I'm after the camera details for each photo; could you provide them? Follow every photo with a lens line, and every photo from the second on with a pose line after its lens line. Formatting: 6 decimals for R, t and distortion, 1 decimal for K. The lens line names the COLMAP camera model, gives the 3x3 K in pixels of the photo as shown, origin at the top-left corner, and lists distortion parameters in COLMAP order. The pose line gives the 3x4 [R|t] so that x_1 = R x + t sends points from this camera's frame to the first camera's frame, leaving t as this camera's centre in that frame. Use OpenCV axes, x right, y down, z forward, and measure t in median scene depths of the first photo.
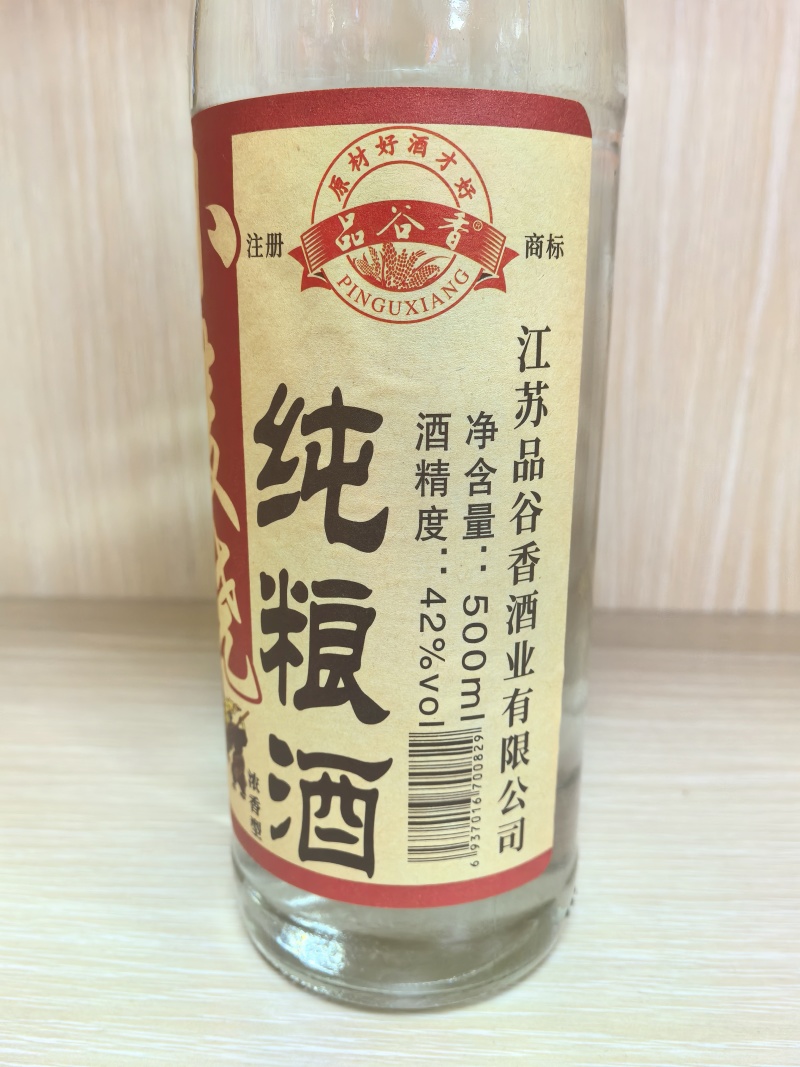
lens RADIAL K [[862.4, 0, 400.3], [0, 862.4, 550.4], [0, 0, 1]] dist [-0.007491, -0.011492]
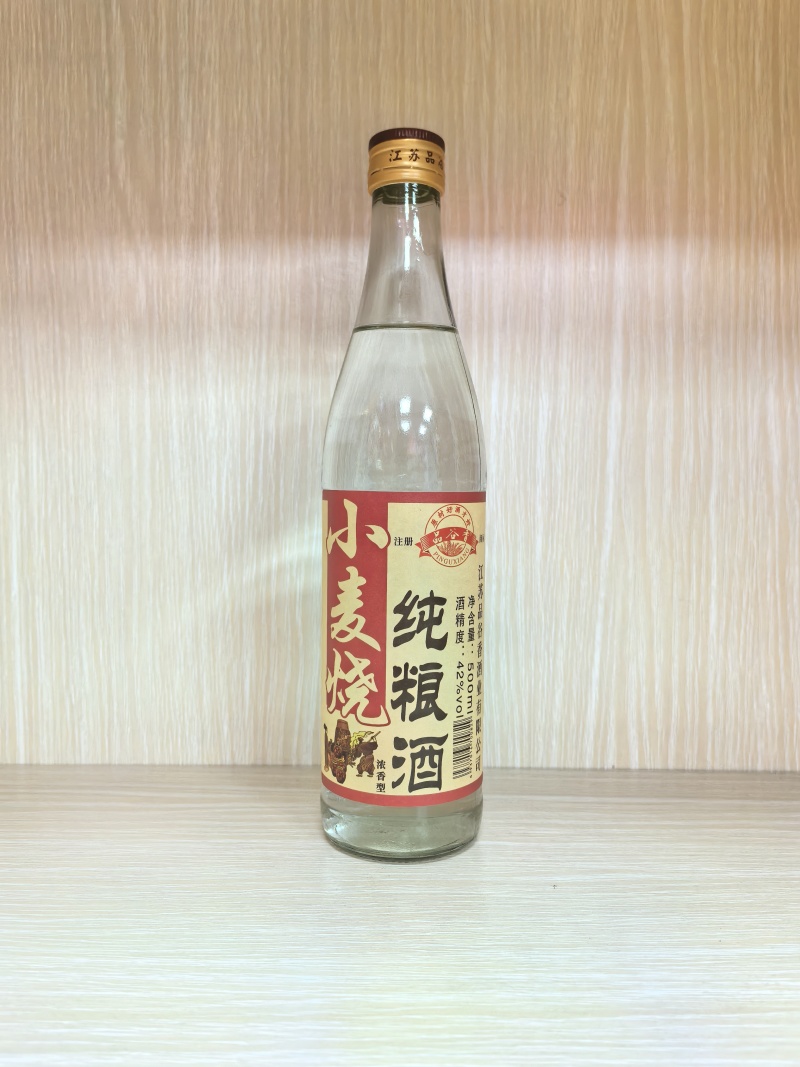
lens RADIAL K [[862.4, 0, 400.3], [0, 862.4, 550.4], [0, 0, 1]] dist [-0.007491, -0.011492]
pose [[0.816287, -0.044265, 0.575948, -1.606794], [0.160179, 0.975305, -0.152063, 0.083226], [-0.554994, 0.216382, 0.803219, -1.098246]]
